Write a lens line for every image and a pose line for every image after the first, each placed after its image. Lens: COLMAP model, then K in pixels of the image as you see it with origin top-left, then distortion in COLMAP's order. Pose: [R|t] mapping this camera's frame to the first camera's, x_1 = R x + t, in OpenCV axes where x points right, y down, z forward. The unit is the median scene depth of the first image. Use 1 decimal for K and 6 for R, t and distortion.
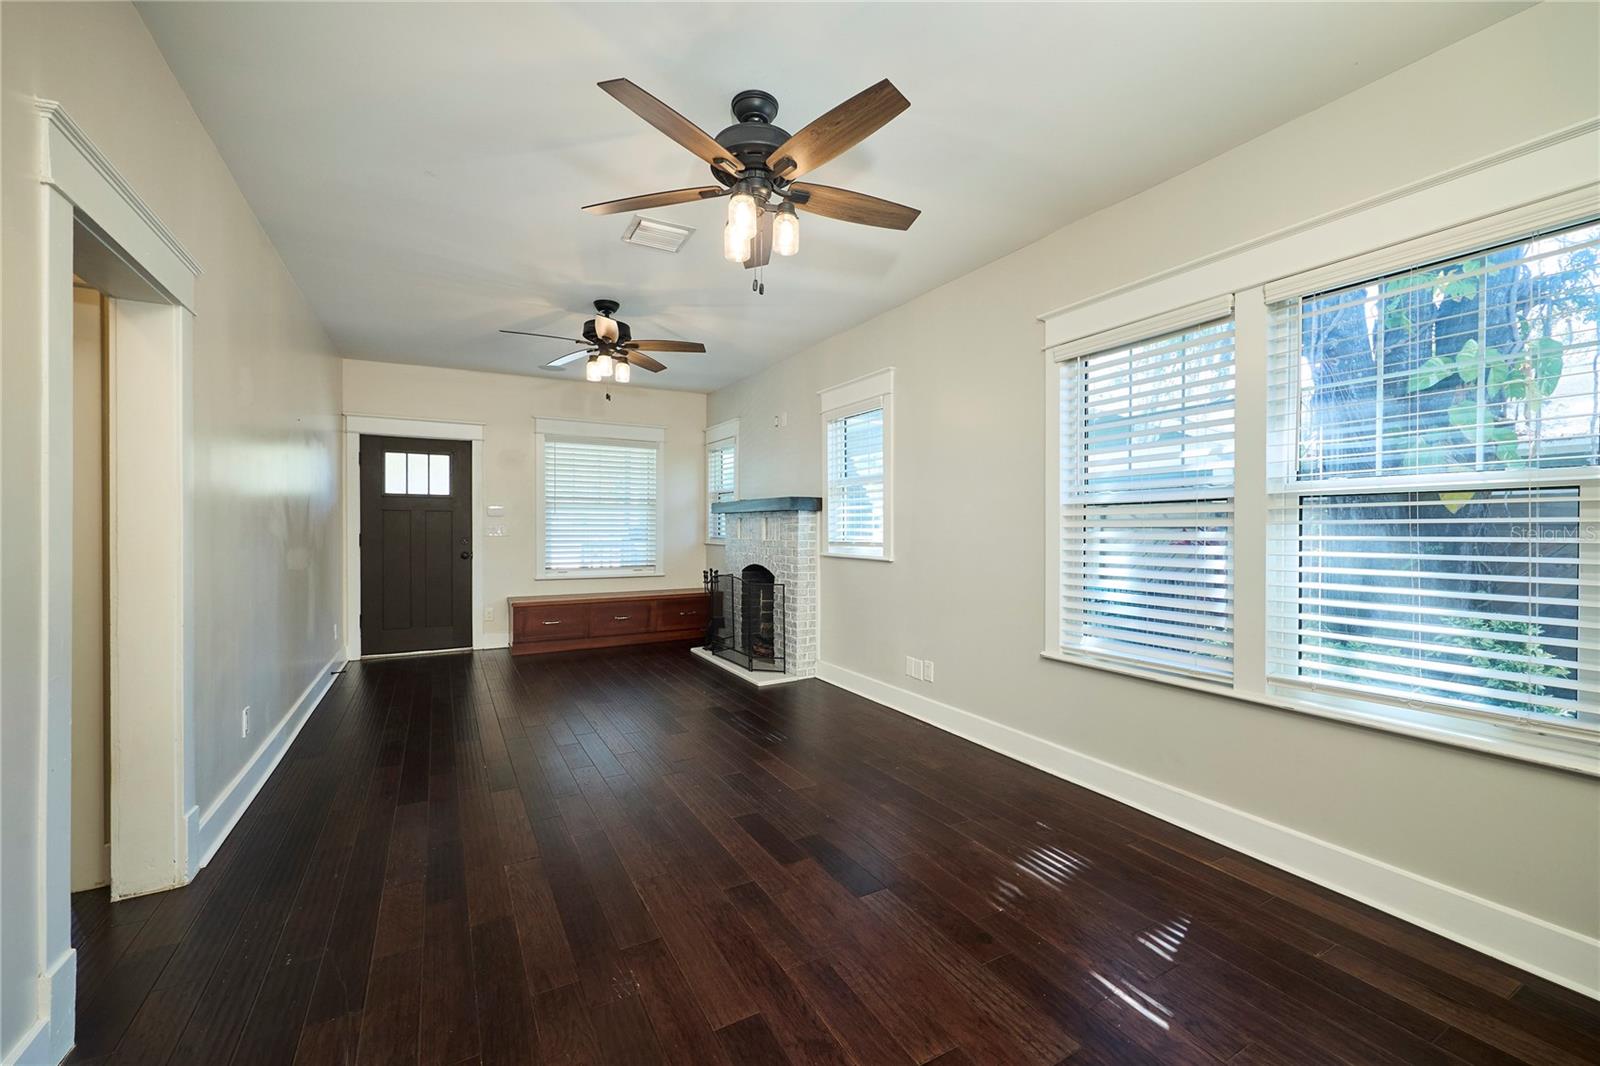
lens RADIAL K [[642.9, 0, 802.1], [0, 642.9, 529.0], [0, 0, 1]] dist [0.000951, -0.000703]
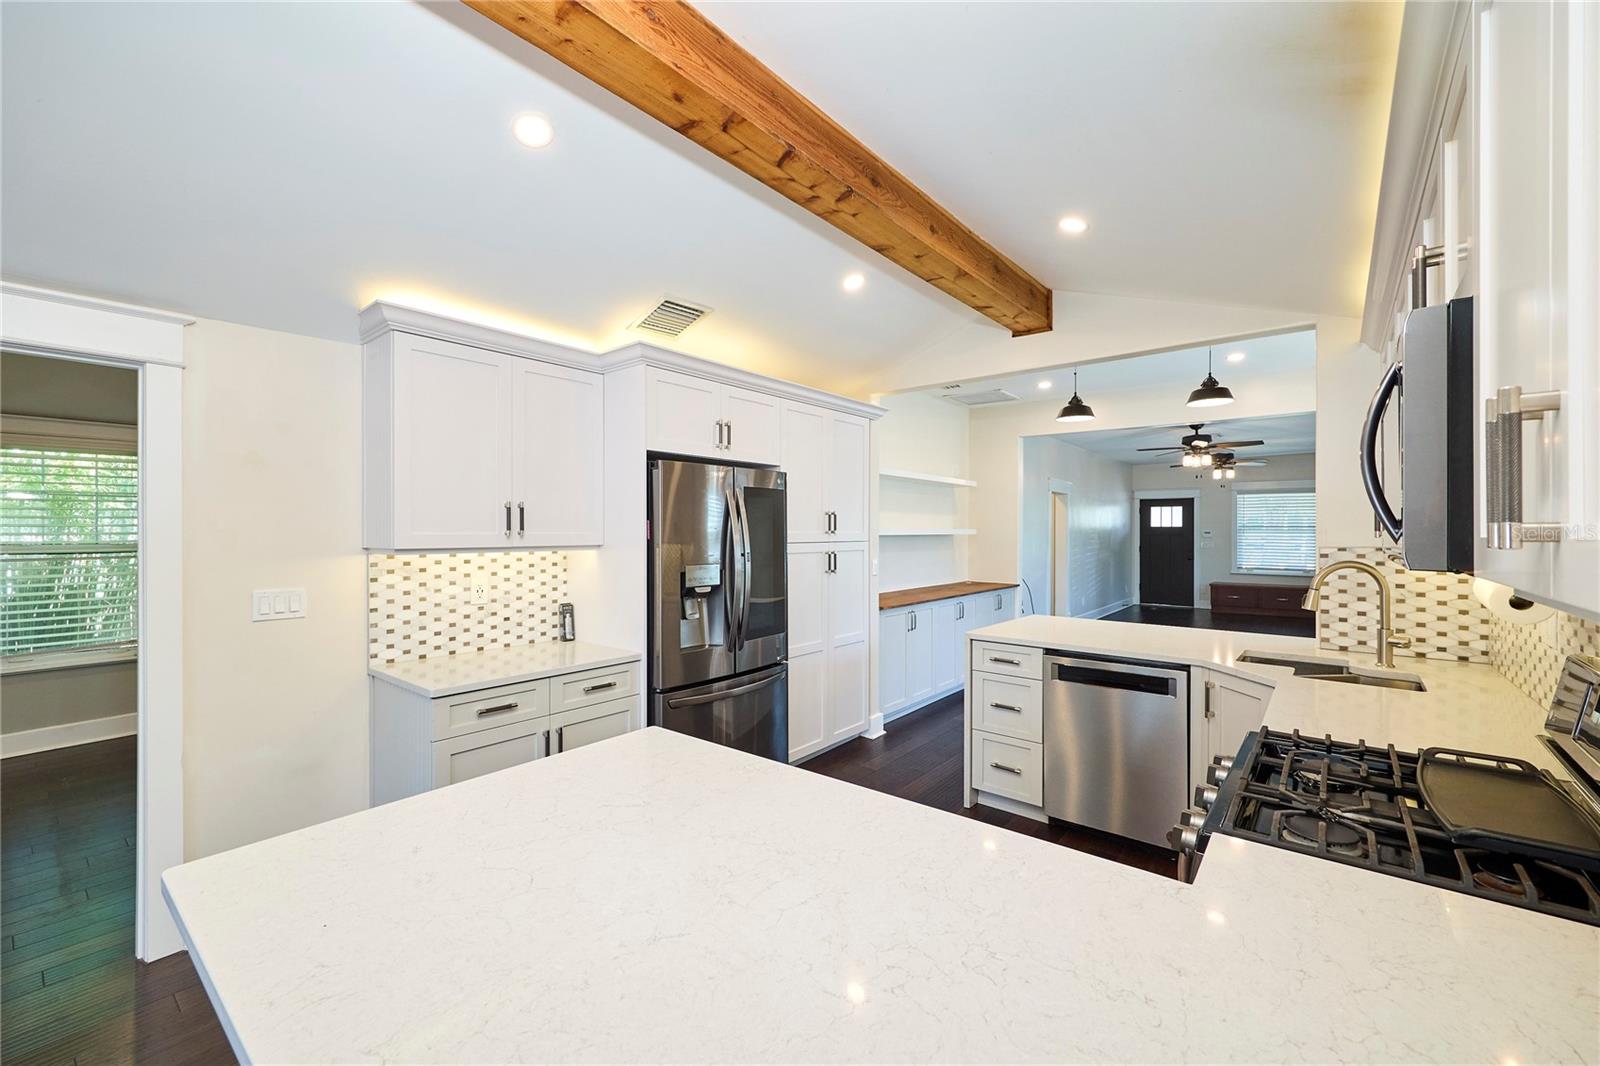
lens RADIAL K [[642.9, 0, 799.4], [0, 642.9, 528.7], [0, 0, 1]] dist [0.000951, -0.000703]
pose [[0.367016, -0.006251, -0.930193, 0.878671], [-0.007862, 0.999921, -0.009822, -0.019103], [0.930181, 0.010918, 0.366938, -0.831267]]
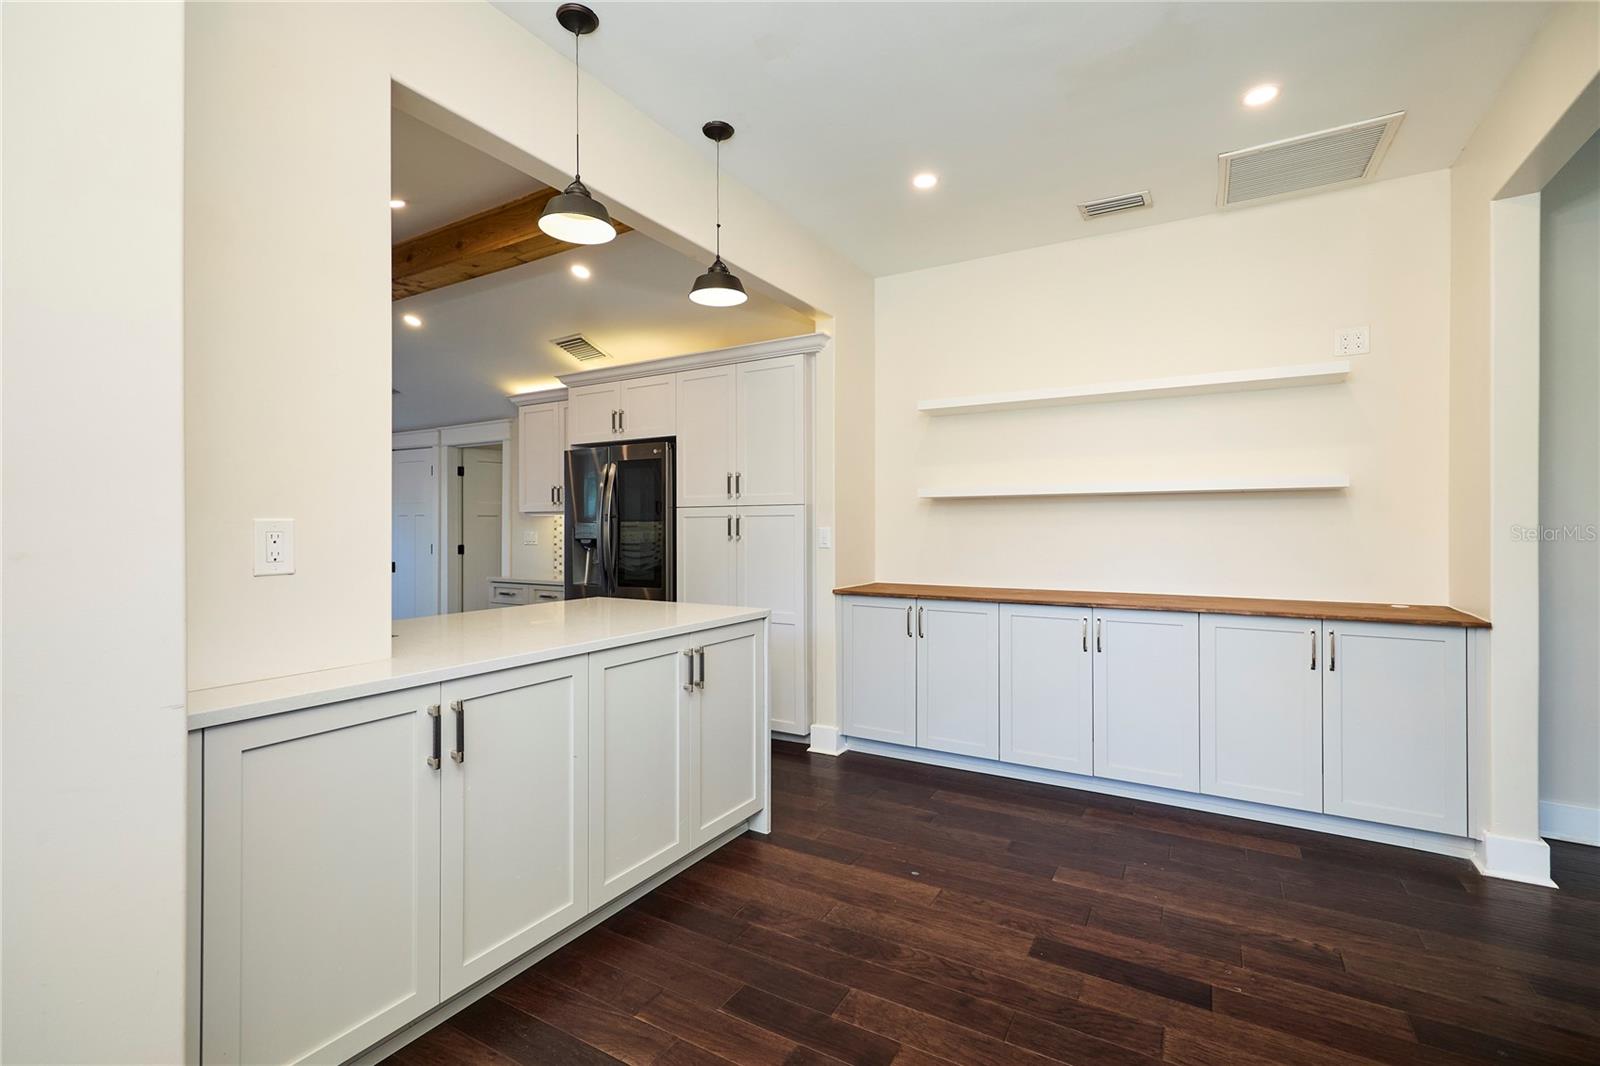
lens RADIAL K [[716.9, 0, 806.5], [0, 716.9, 525.6], [0, 0, 1]] dist [0.011786, -0.000382]
pose [[-0.856296, -0.002850, -0.516478, 0.575316], [-0.006387, 0.999967, 0.005071, 0.003572], [0.516446, 0.007640, -0.856285, 0.065757]]
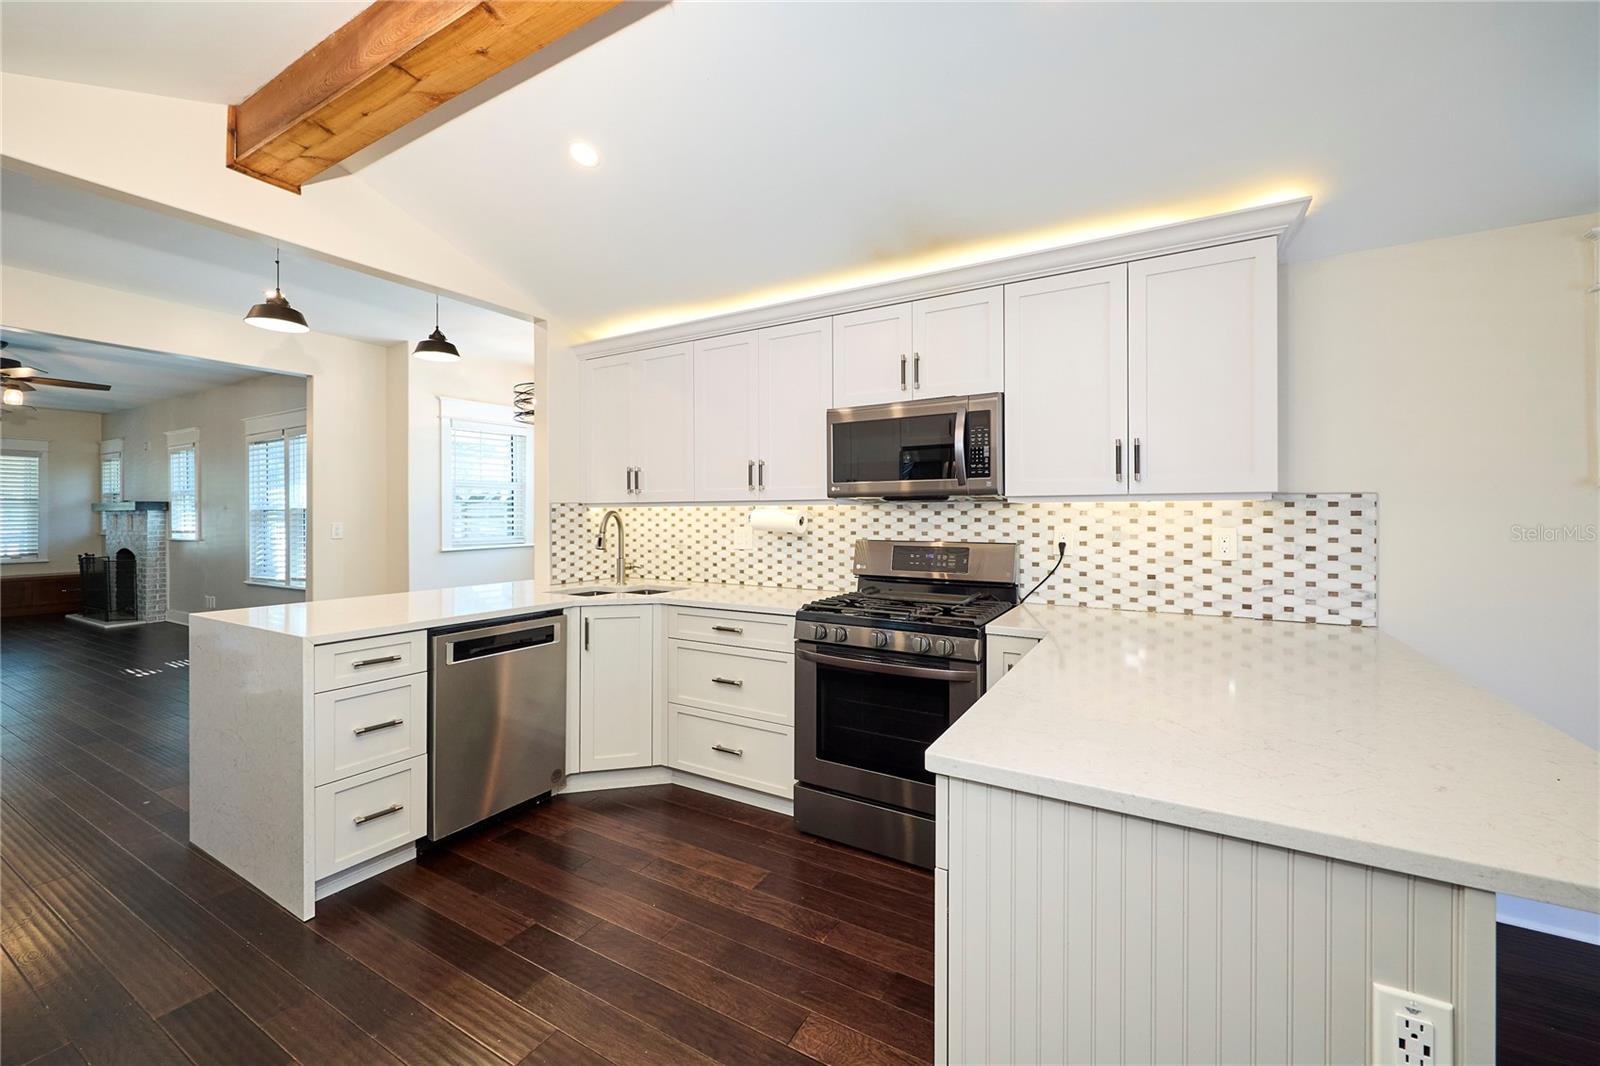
lens RADIAL K [[642.9, 0, 796.0], [0, 642.9, 514.8], [0, 0, 1]] dist [0.000951, -0.000703]
pose [[0.863527, -0.003065, 0.504293, 0.473201], [0.007596, 0.999947, -0.006929, 0.003086], [-0.504246, 0.009814, 0.863505, -0.918460]]
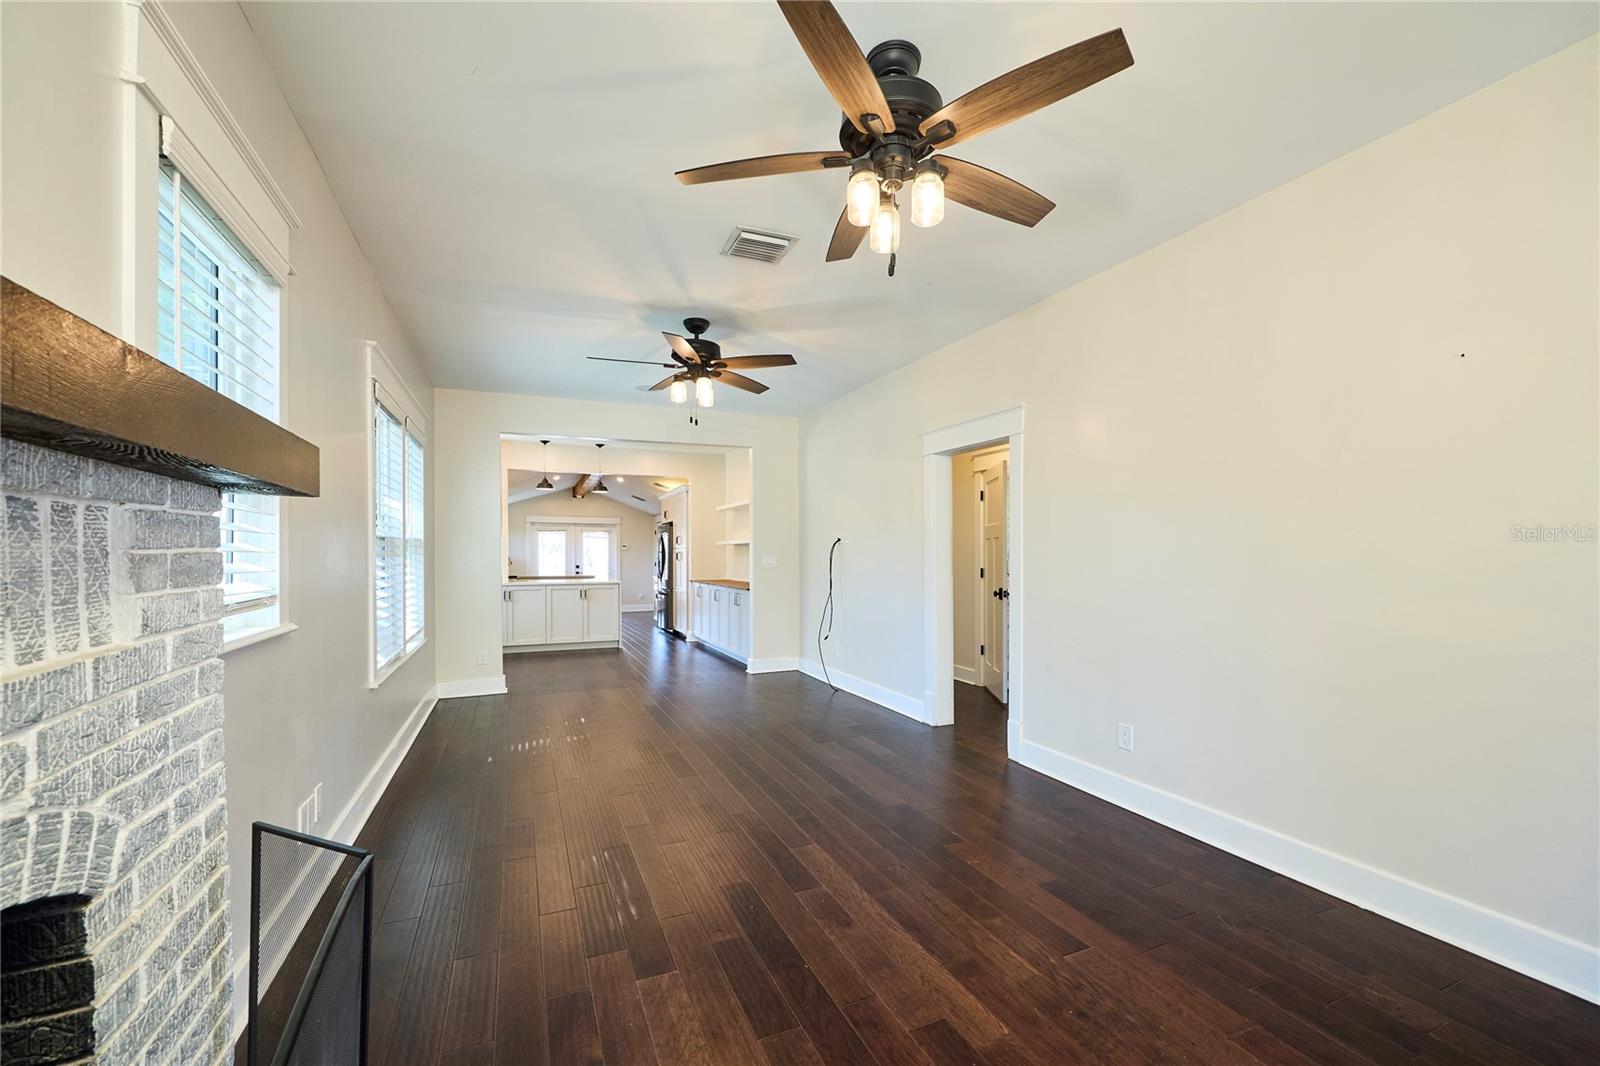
lens RADIAL K [[642.9, 0, 812.2], [0, 642.9, 565.0], [0, 0, 1]] dist [0.000951, -0.000703]
pose [[-0.996712, 0.001599, 0.081005, -0.195931], [0.003530, 0.999713, 0.023704, -0.005742], [-0.080944, 0.023912, -0.996432, 1.042228]]
